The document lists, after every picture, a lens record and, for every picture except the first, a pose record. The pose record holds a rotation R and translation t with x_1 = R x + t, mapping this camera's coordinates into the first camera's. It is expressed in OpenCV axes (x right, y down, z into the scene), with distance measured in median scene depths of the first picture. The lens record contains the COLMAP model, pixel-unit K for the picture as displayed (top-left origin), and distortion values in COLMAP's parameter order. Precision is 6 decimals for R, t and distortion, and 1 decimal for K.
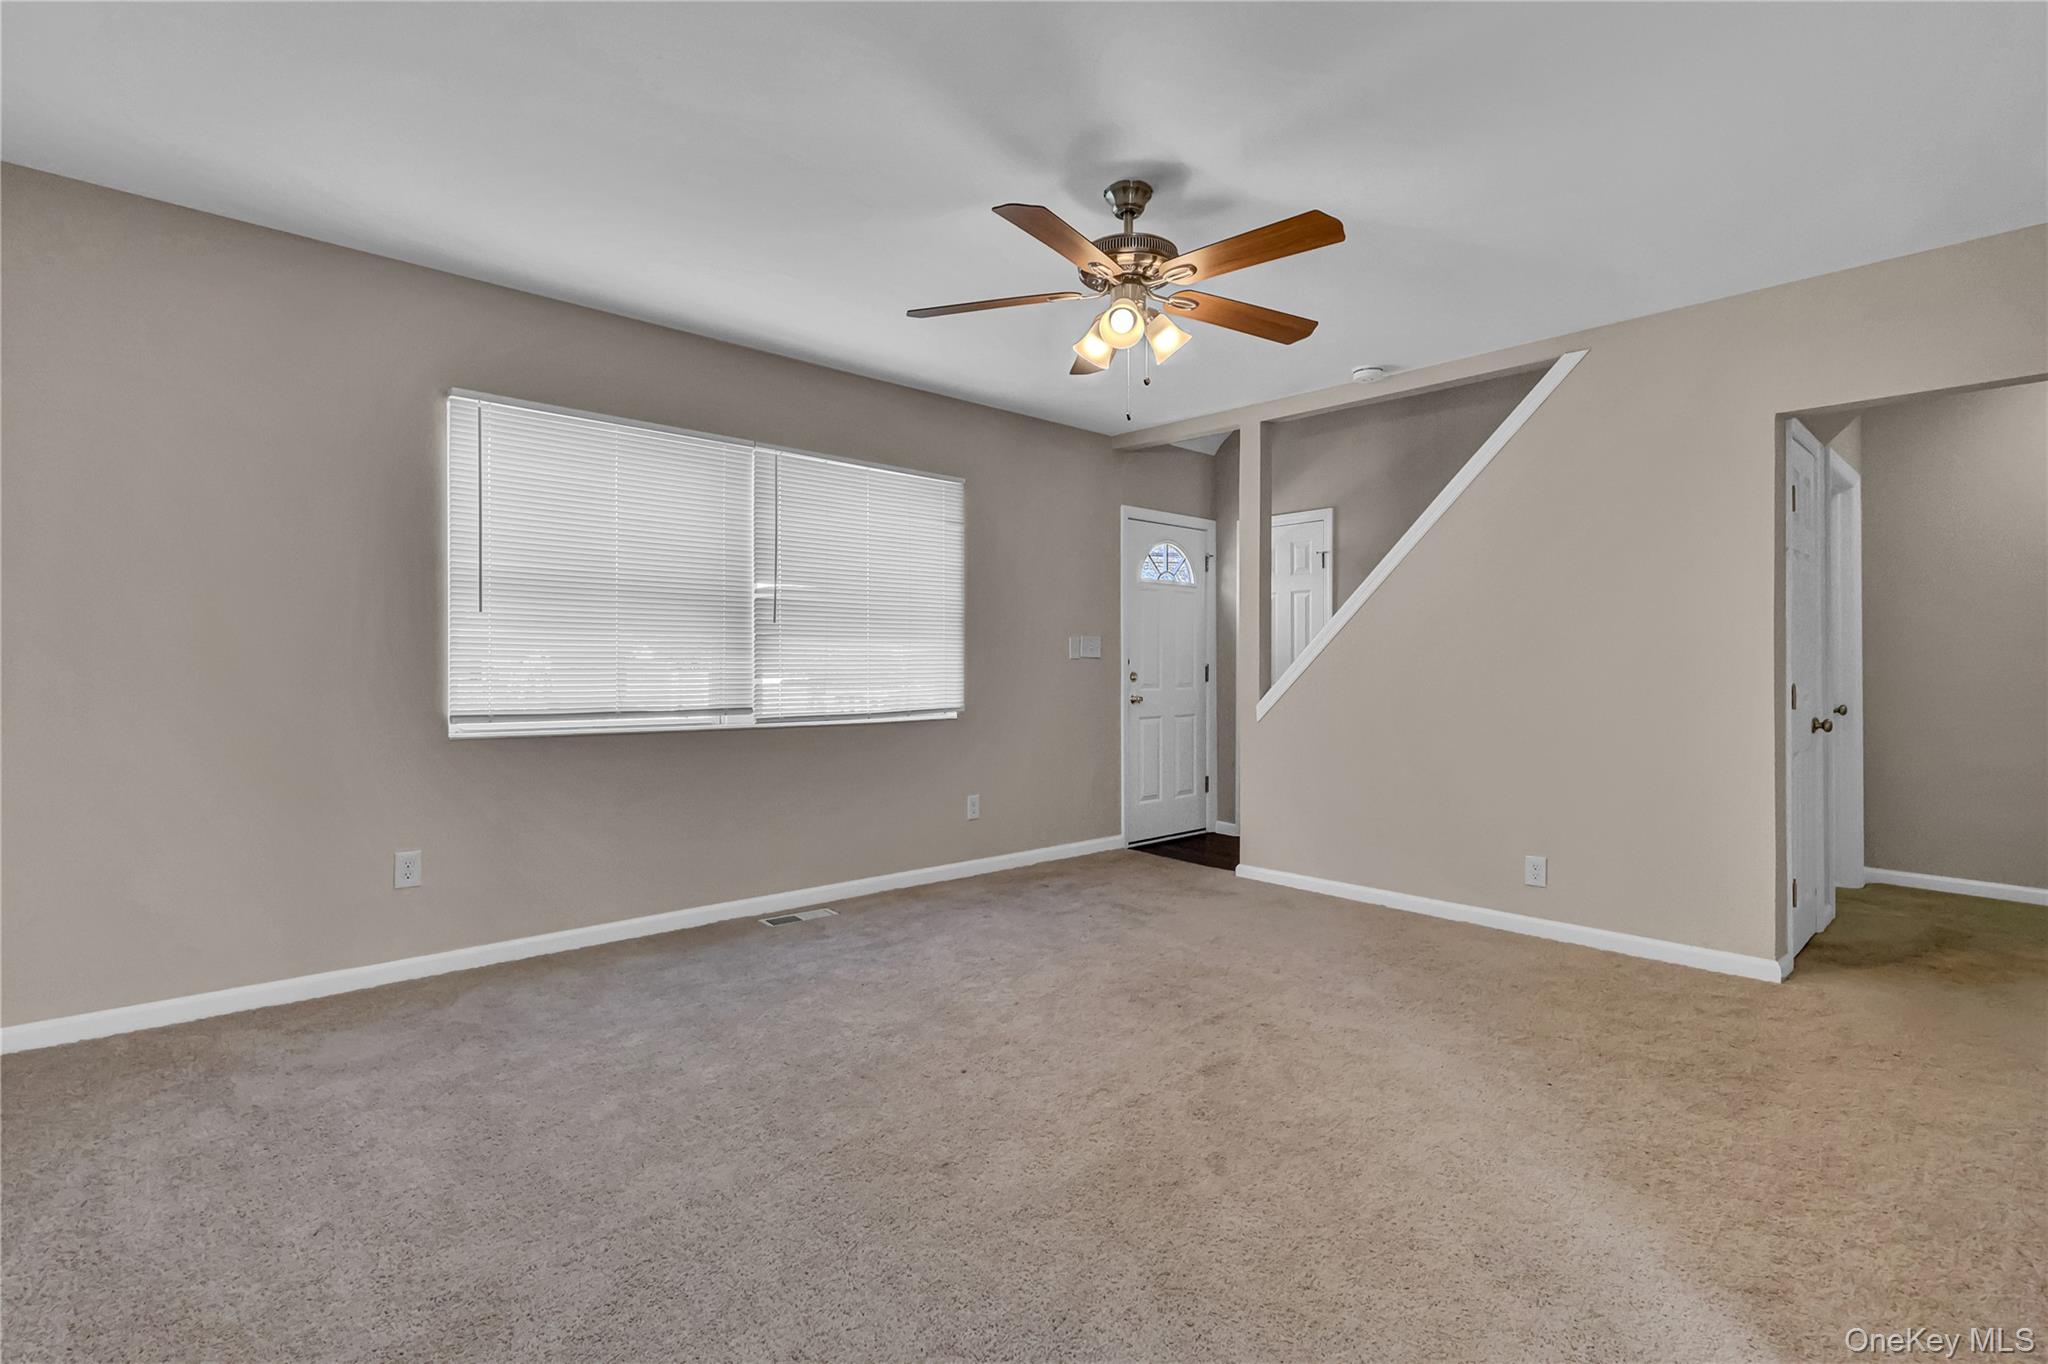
lens RADIAL K [[957.8, 0, 1014.7], [0, 957.8, 675.6], [0, 0, 1]] dist [0.000371, -0.000072]
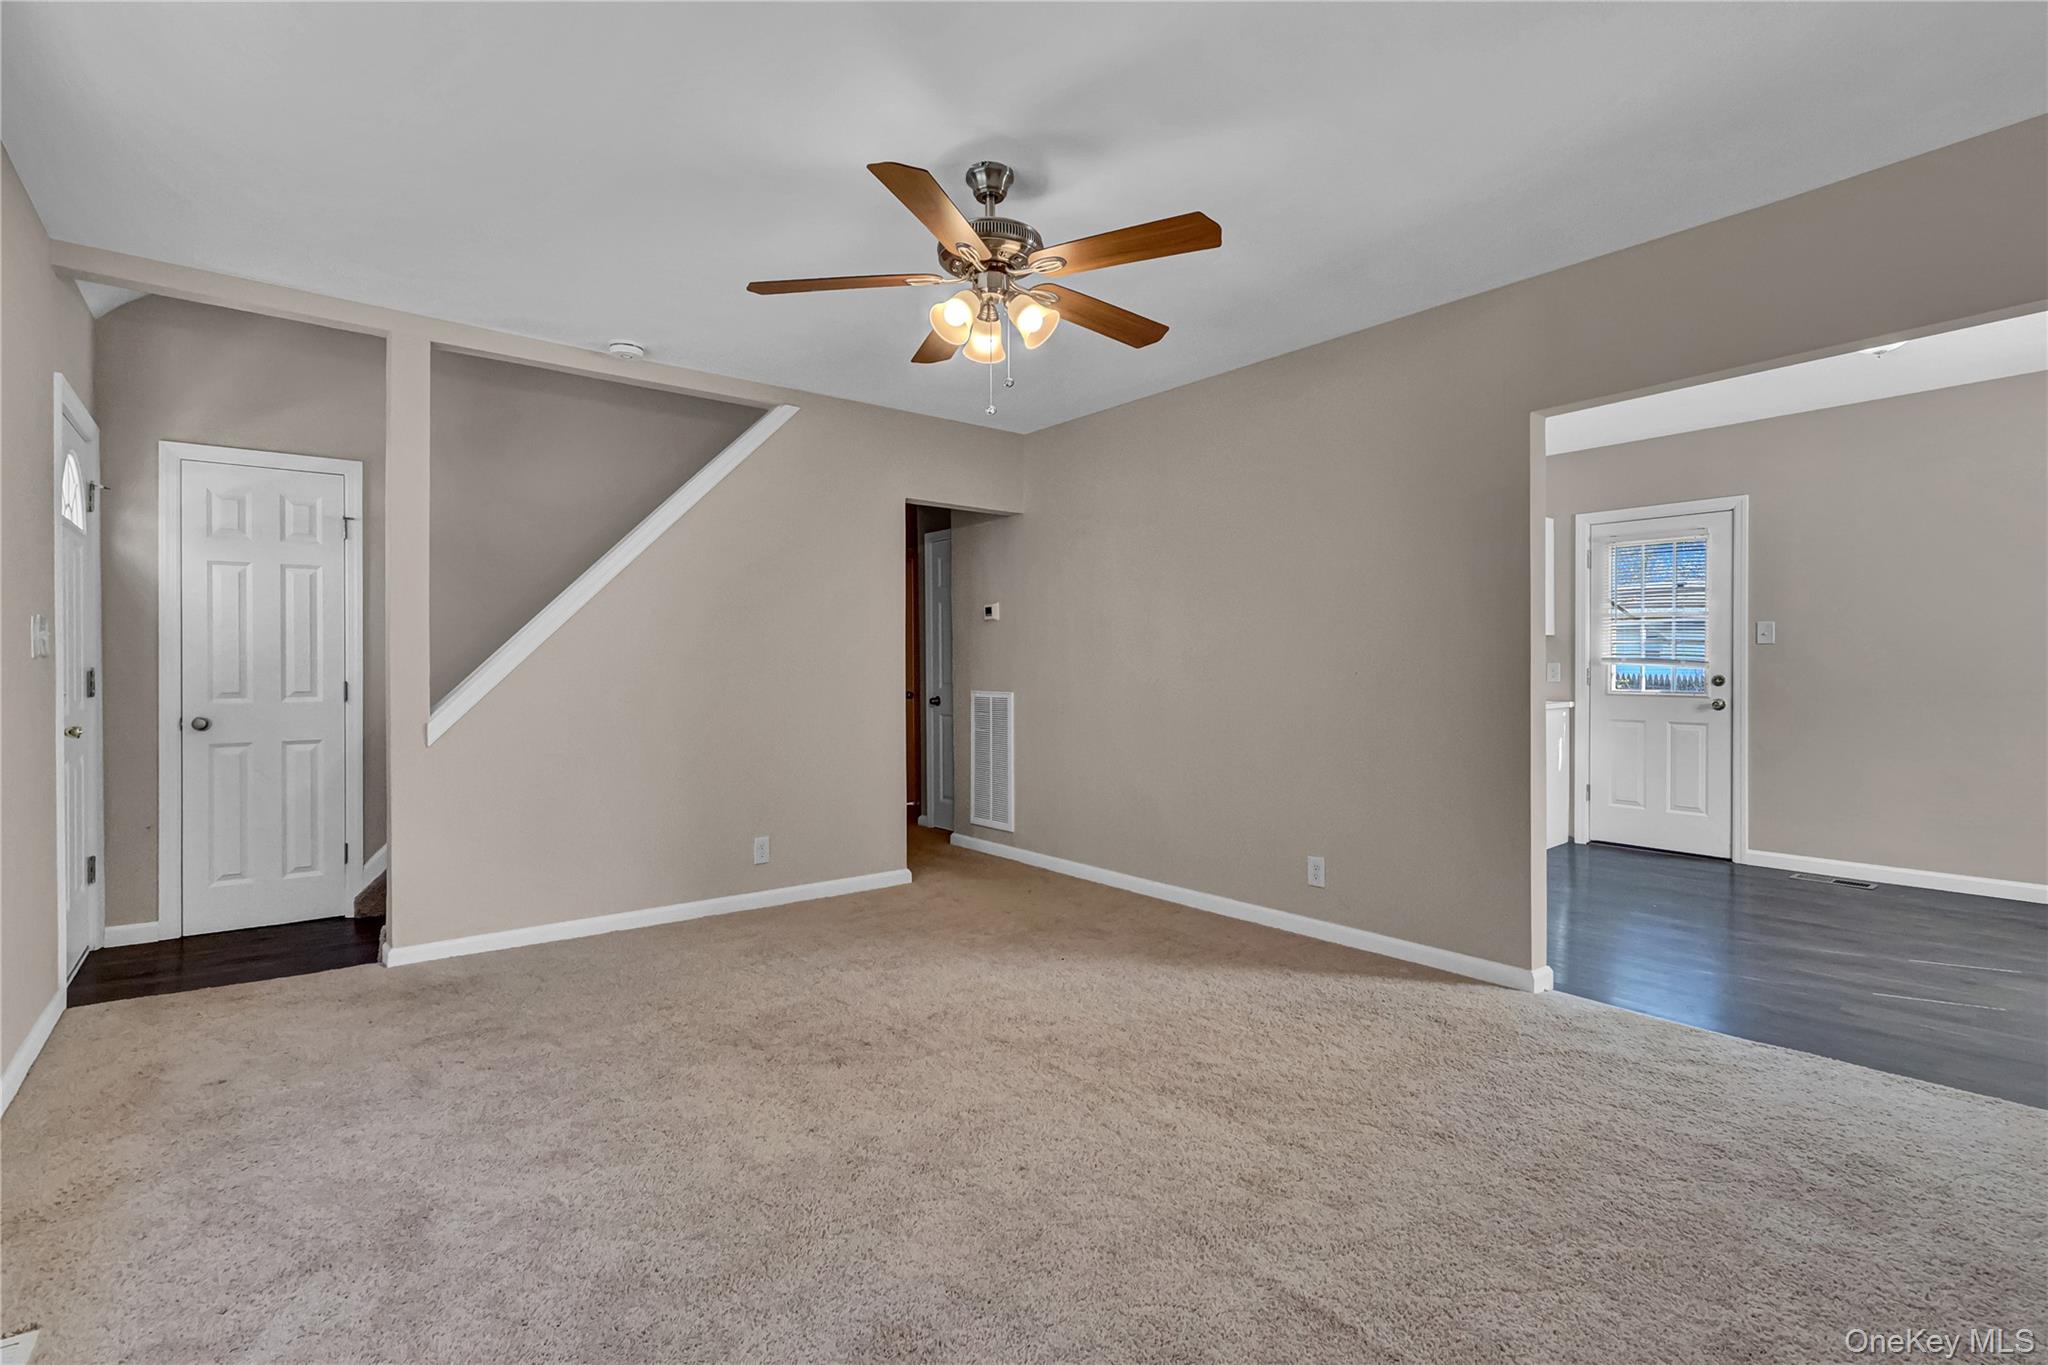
lens RADIAL K [[957.8, 0, 1019.3], [0, 957.8, 677.9], [0, 0, 1]] dist [0.000371, -0.000072]
pose [[0.062012, -0.012136, 0.998002, -0.407186], [0.009816, 0.999885, 0.011549, -0.007788], [-0.998027, 0.009081, 0.062124, 0.445646]]
